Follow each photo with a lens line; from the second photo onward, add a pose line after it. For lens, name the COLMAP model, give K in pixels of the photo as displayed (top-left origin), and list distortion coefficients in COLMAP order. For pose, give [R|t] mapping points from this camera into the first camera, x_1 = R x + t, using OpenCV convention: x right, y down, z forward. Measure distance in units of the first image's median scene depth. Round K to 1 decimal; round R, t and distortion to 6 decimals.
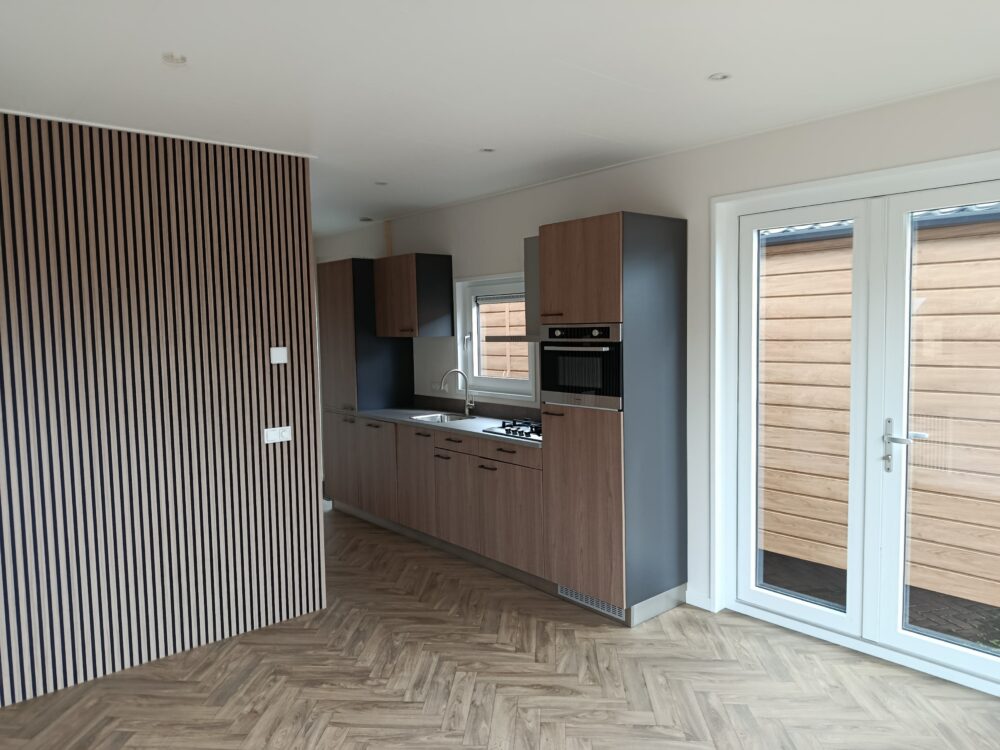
lens RADIAL K [[646.3, 0, 500.0], [0, 646.3, 375.0], [0, 0, 1]] dist [0.001095, 0.001787]
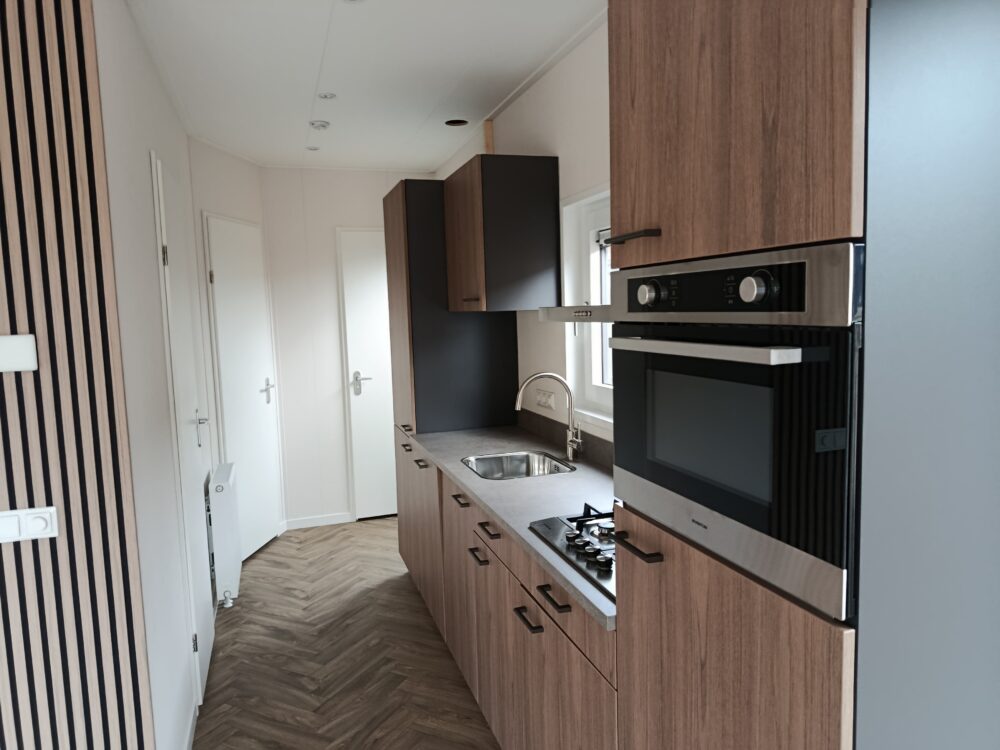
lens RADIAL K [[694.4, 0, 467.6], [0, 694.4, 377.3], [0, 0, 1]] dist [0.008525, 0.000746]
pose [[0.909338, 0.028757, -0.415063, 0.154451], [-0.012754, 0.999066, 0.041278, -0.038829], [0.415863, -0.032242, 0.908856, 0.672255]]
